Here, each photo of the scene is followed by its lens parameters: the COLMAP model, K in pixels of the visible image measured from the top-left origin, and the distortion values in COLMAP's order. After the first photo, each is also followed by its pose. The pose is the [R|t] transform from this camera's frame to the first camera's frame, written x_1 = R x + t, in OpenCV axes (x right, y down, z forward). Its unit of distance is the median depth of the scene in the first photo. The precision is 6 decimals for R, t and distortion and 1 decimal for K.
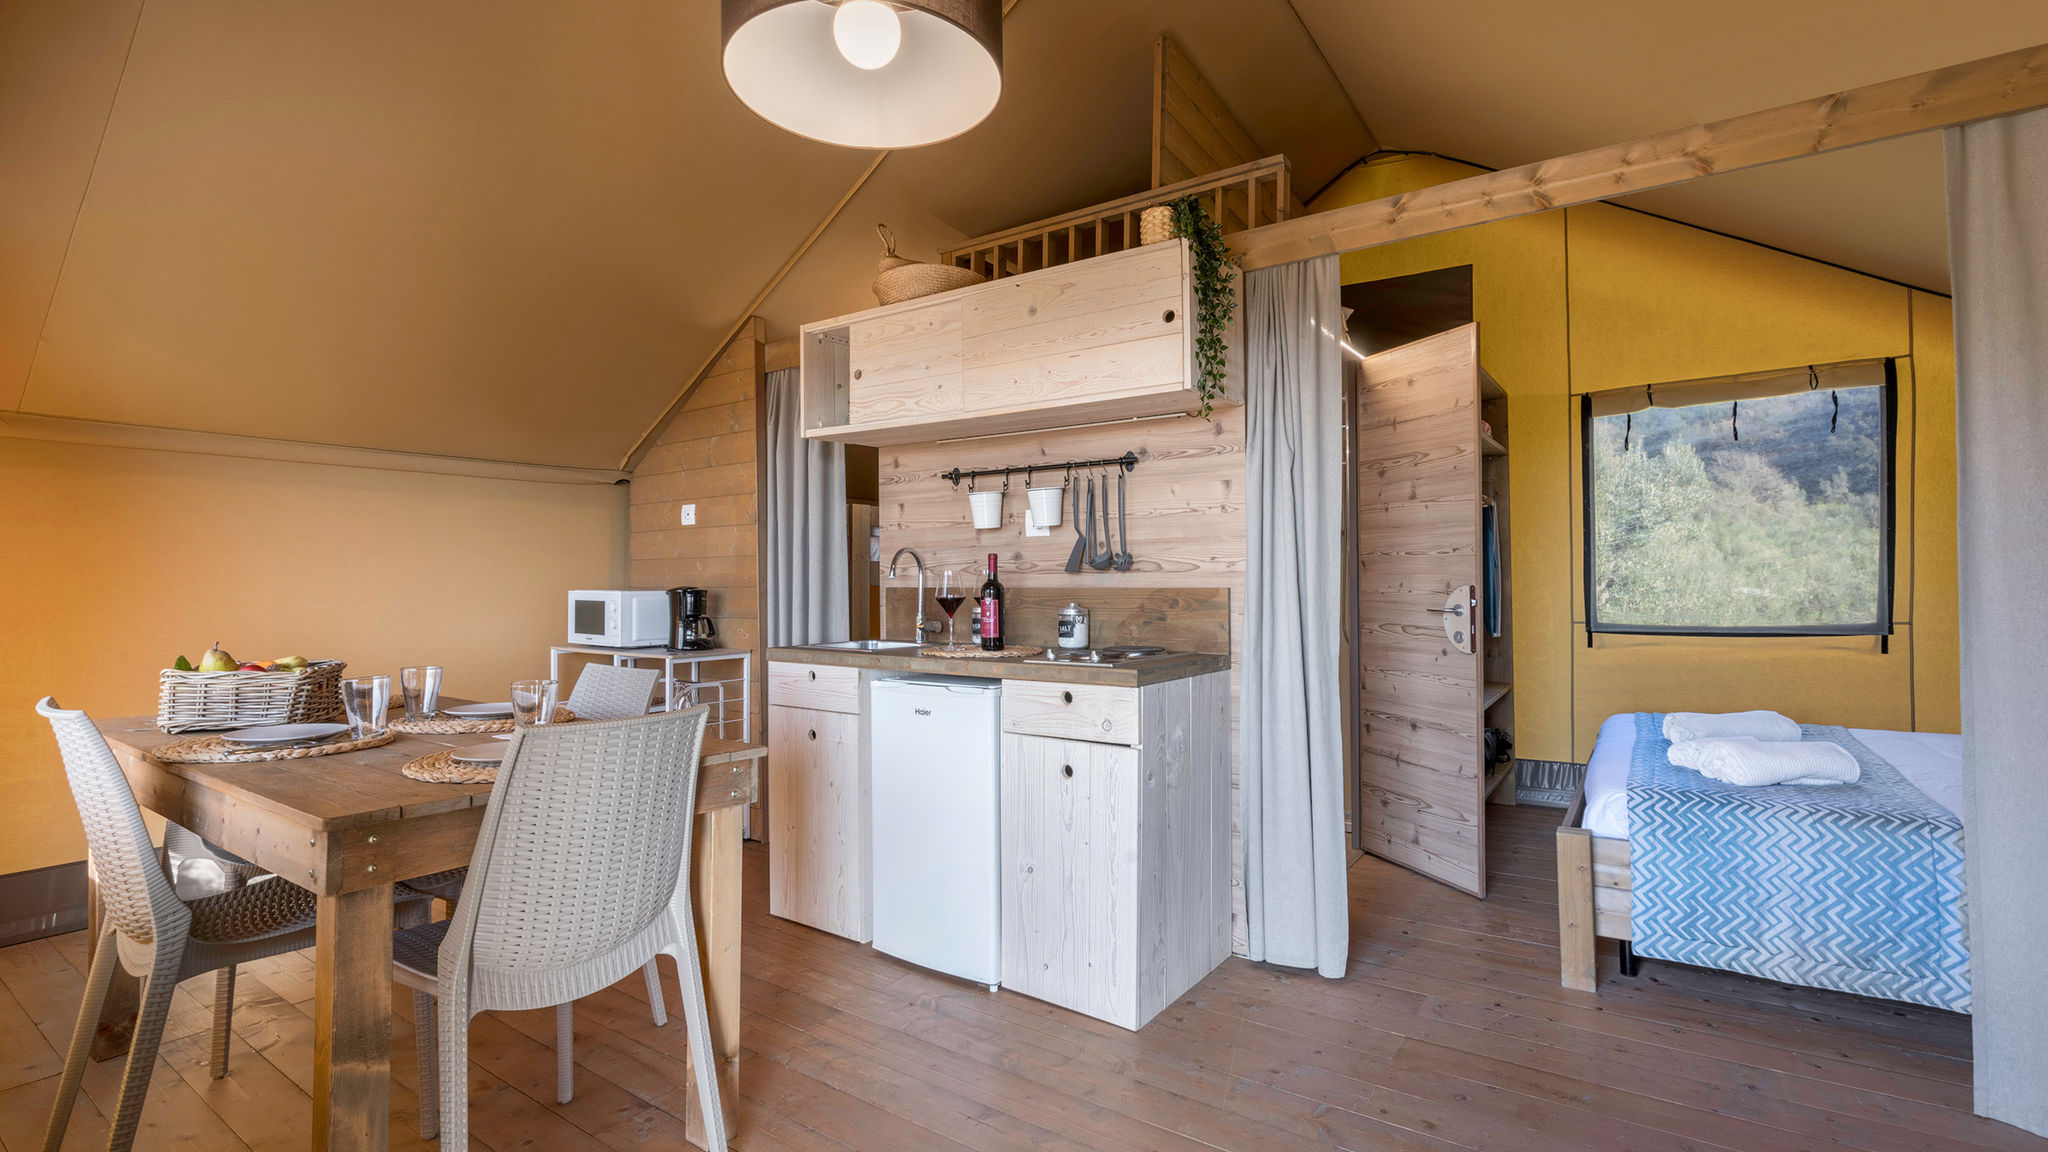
lens RADIAL K [[941.2, 0, 1024.0], [0, 941.2, 576.0], [0, 0, 1]] dist [-0.000186, 0.000011]
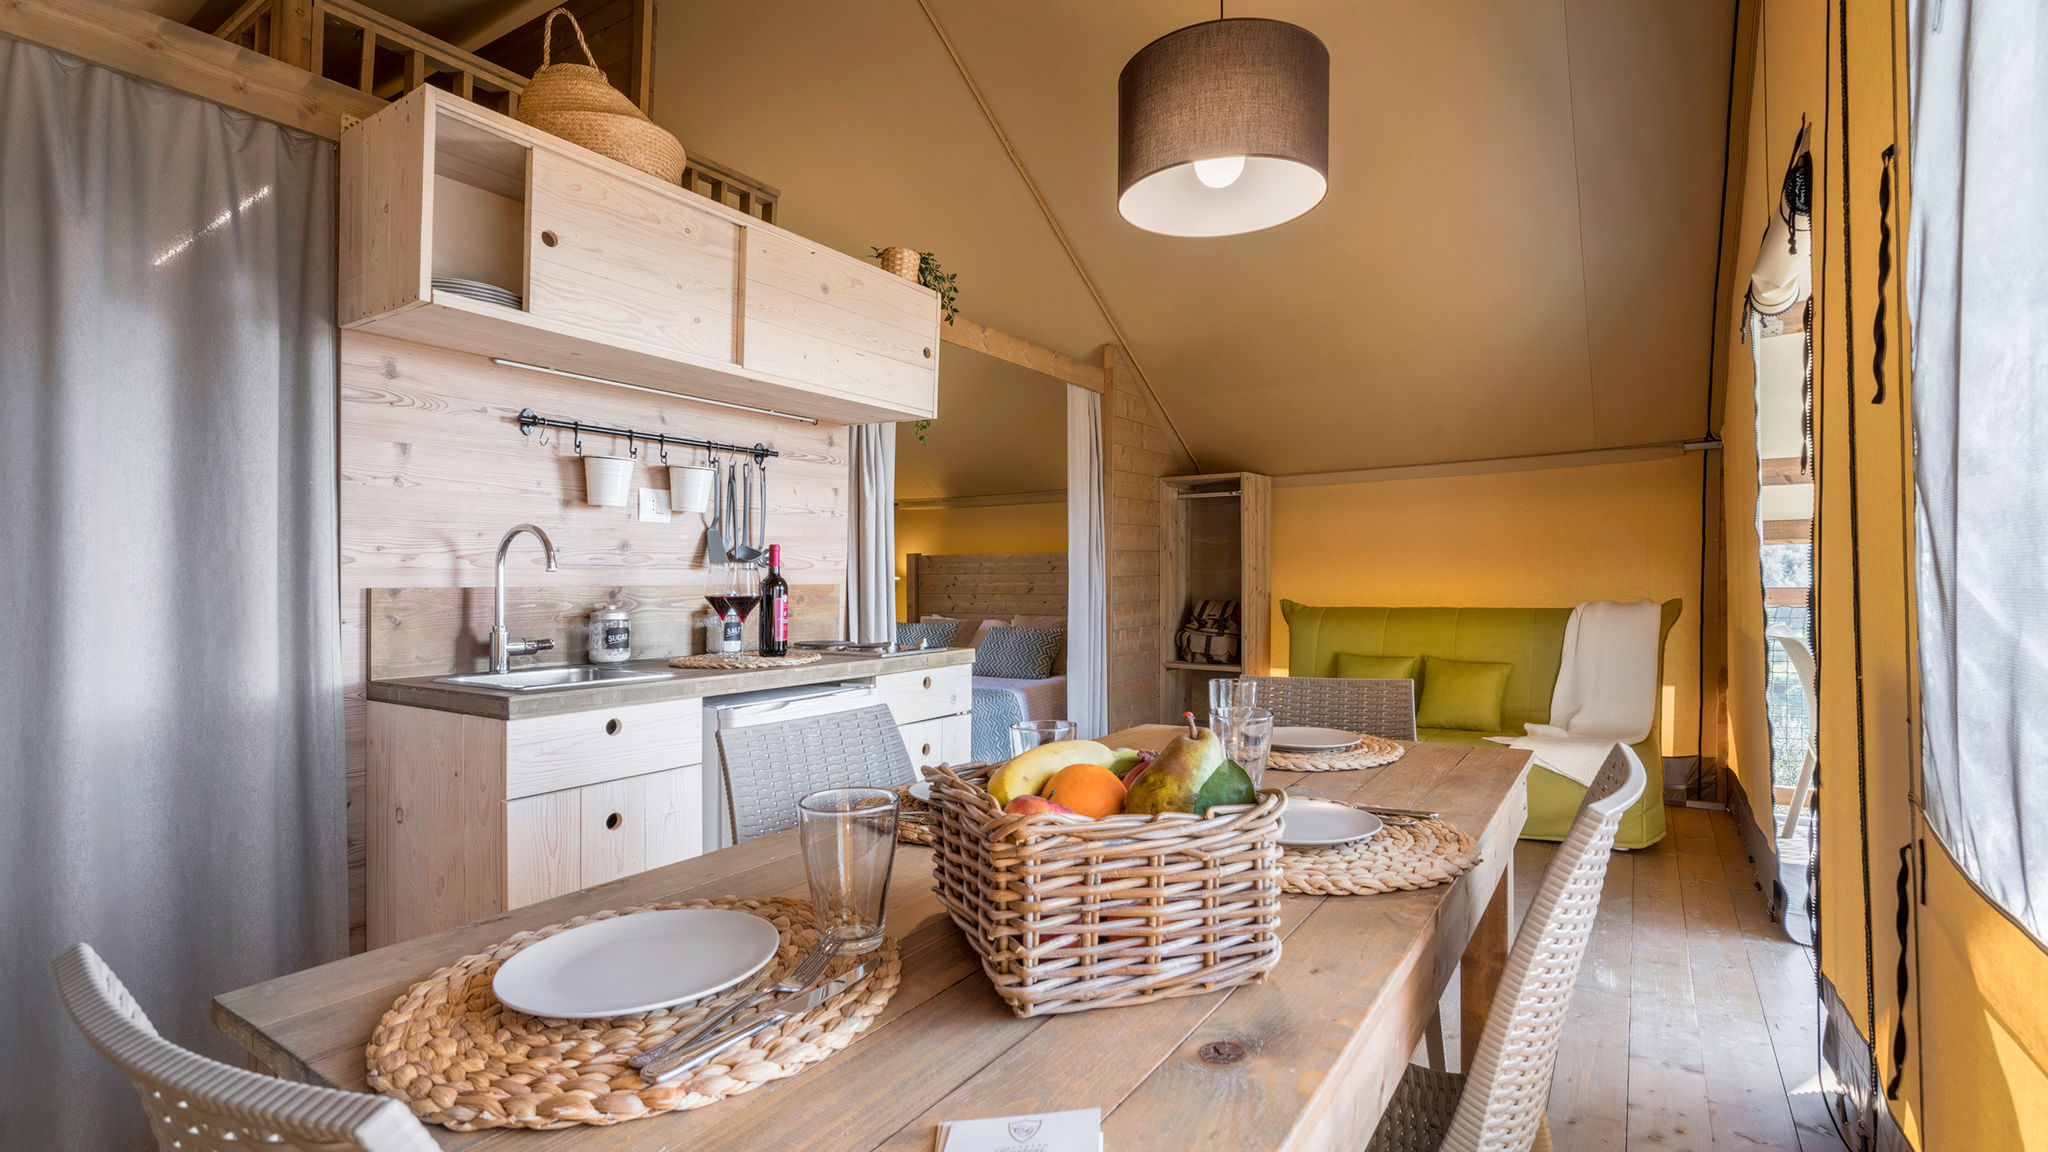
lens RADIAL K [[941.2, 0, 1024.0], [0, 941.2, 576.0], [0, 0, 1]] dist [-0.000186, 0.000011]
pose [[-0.030058, 0.011655, 0.999480, -0.789817], [0.005867, 0.999917, -0.011484, 0.014958], [-0.999531, 0.005518, -0.030124, 0.700404]]
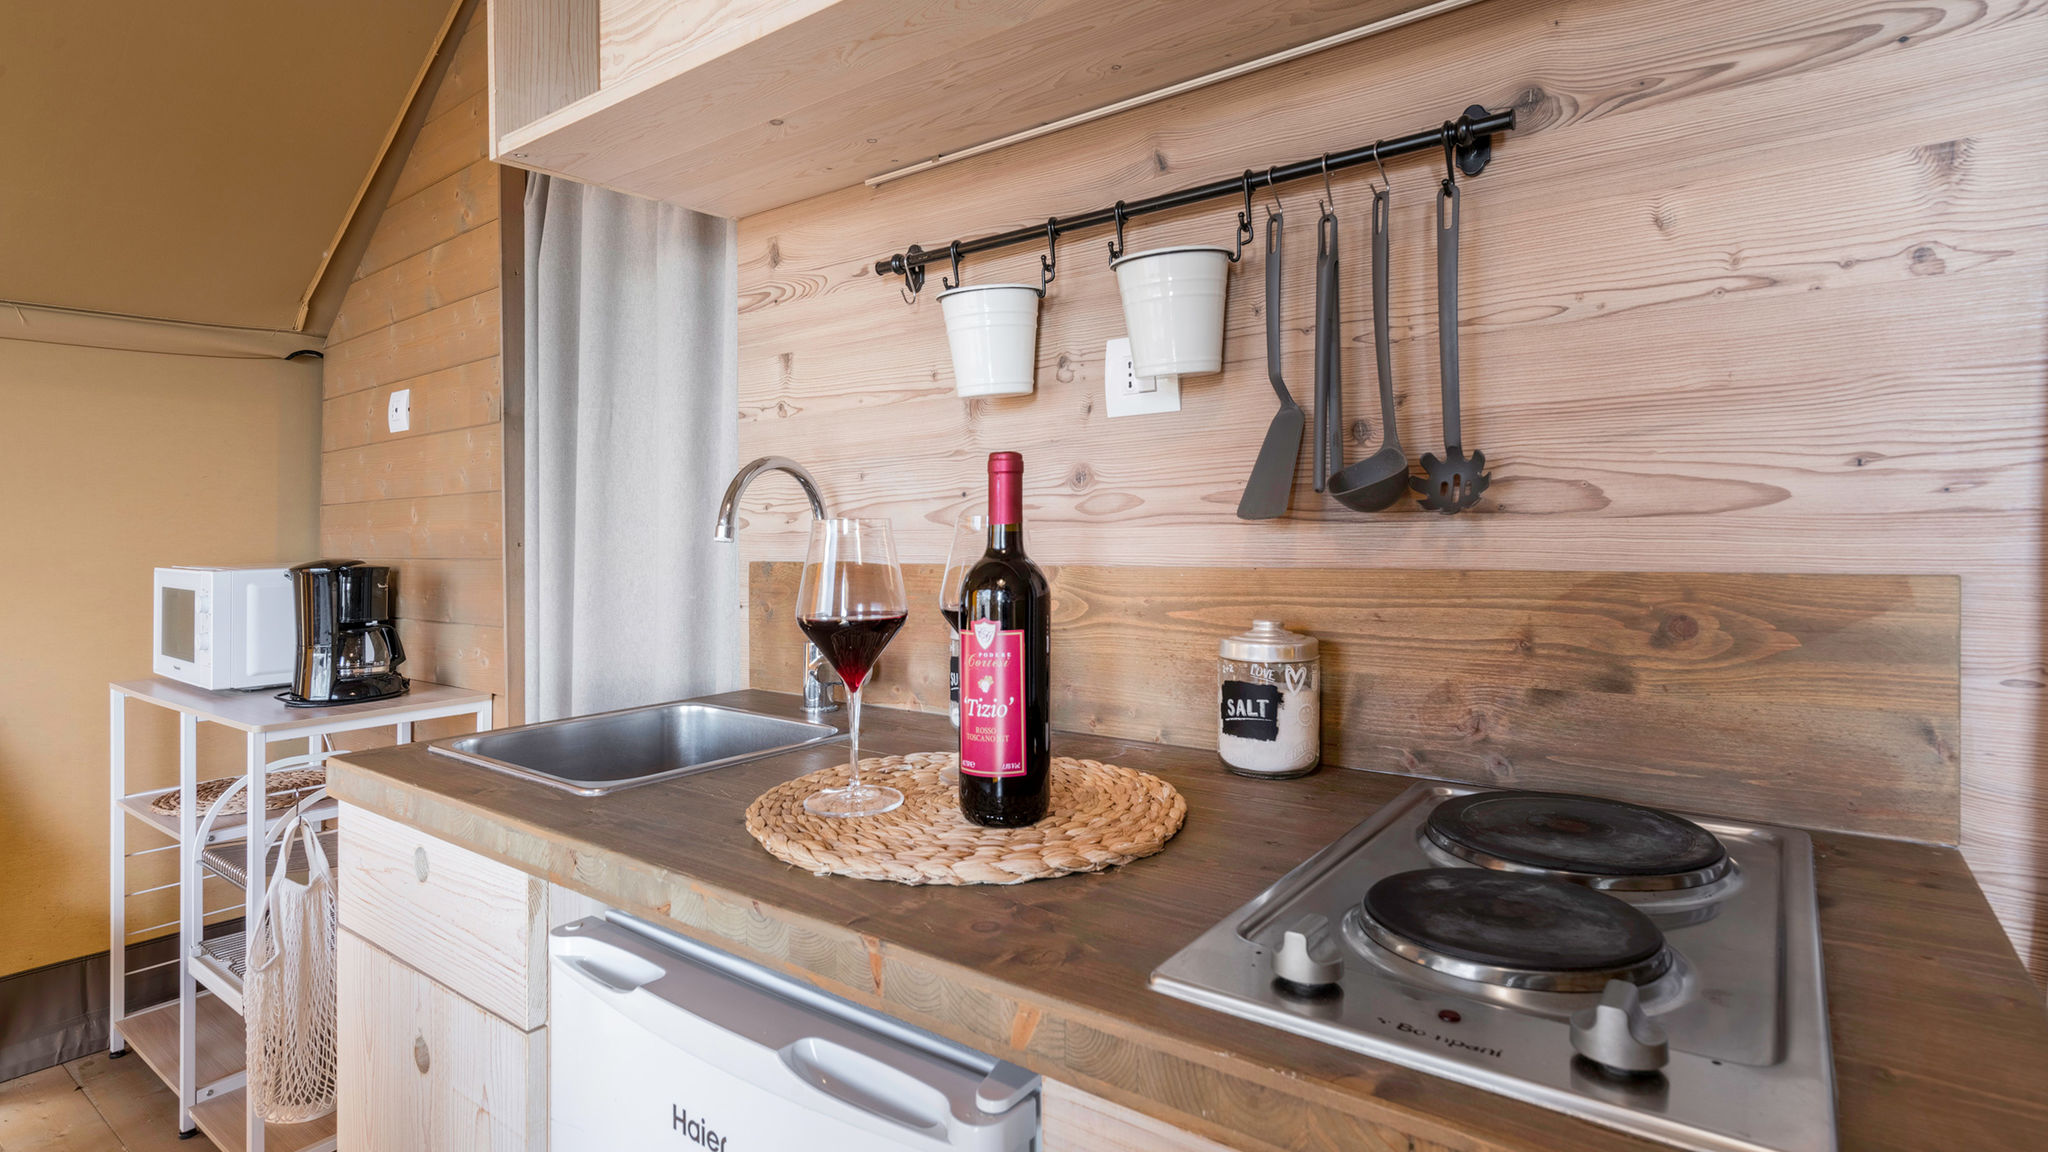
lens RADIAL K [[1021.1, 0, 1027.8], [0, 1021.1, 540.2], [0, 0, 1]] dist [0.001638, 0.000547]
pose [[0.999543, -0.001659, -0.030184, -0.015603], [0.001752, 0.999994, 0.003058, 0.001638], [0.030178, -0.003109, 0.999540, 0.624973]]
